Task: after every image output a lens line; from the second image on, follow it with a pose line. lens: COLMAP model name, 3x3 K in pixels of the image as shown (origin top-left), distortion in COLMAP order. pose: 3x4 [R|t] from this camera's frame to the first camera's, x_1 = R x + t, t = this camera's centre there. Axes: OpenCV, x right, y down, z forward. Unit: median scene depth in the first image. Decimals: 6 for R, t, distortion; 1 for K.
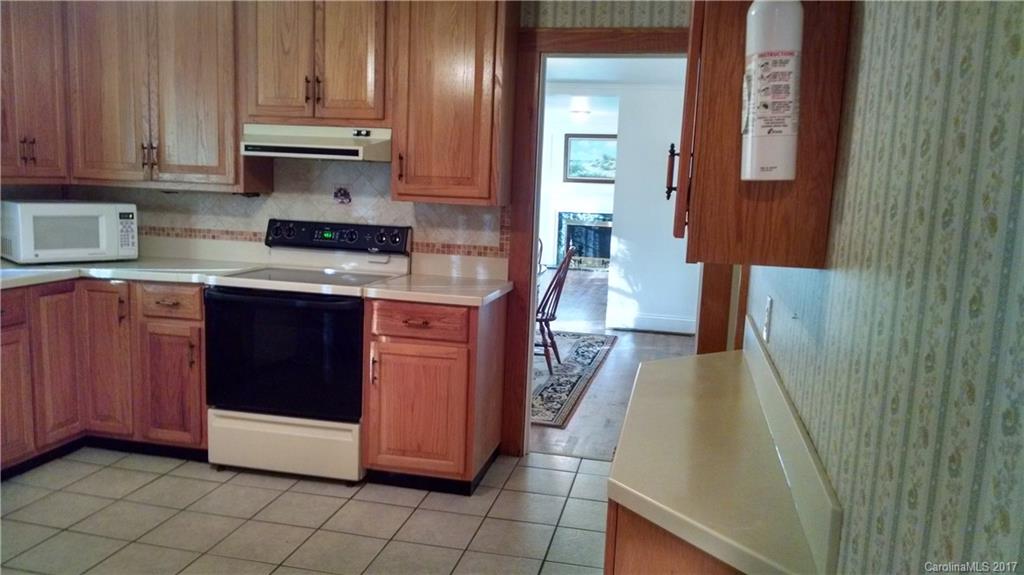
lens RADIAL K [[772.8, 0, 514.5], [0, 772.8, 295.5], [0, 0, 1]] dist [0.048448, -0.104873]
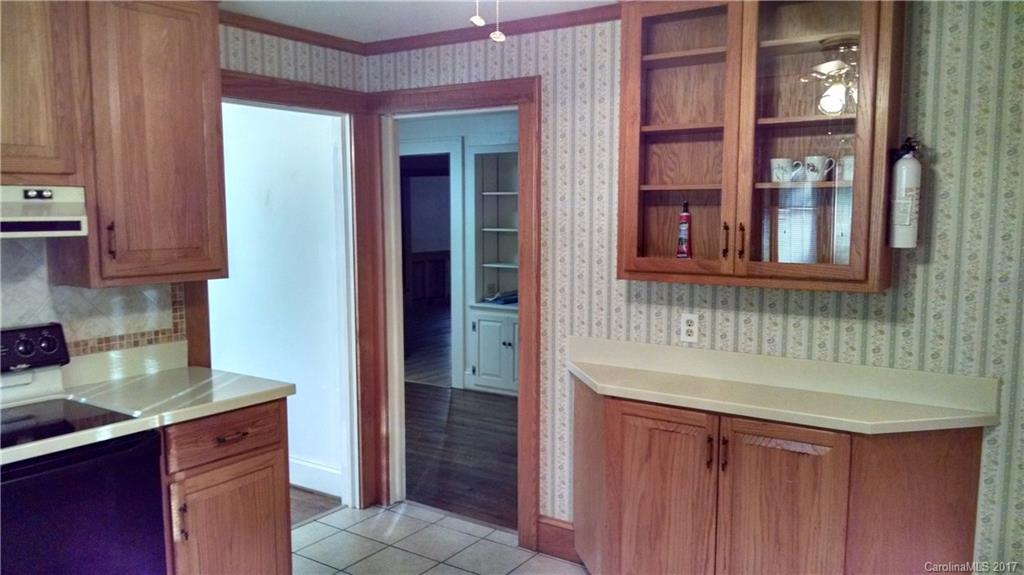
lens RADIAL K [[772.8, 0, 514.5], [0, 772.8, 295.5], [0, 0, 1]] dist [0.048448, -0.104873]
pose [[0.379872, -0.143476, 0.913845, -0.617446], [0.151961, 0.984156, 0.091347, -0.116097], [-0.912472, 0.104169, 0.395656, 0.356934]]
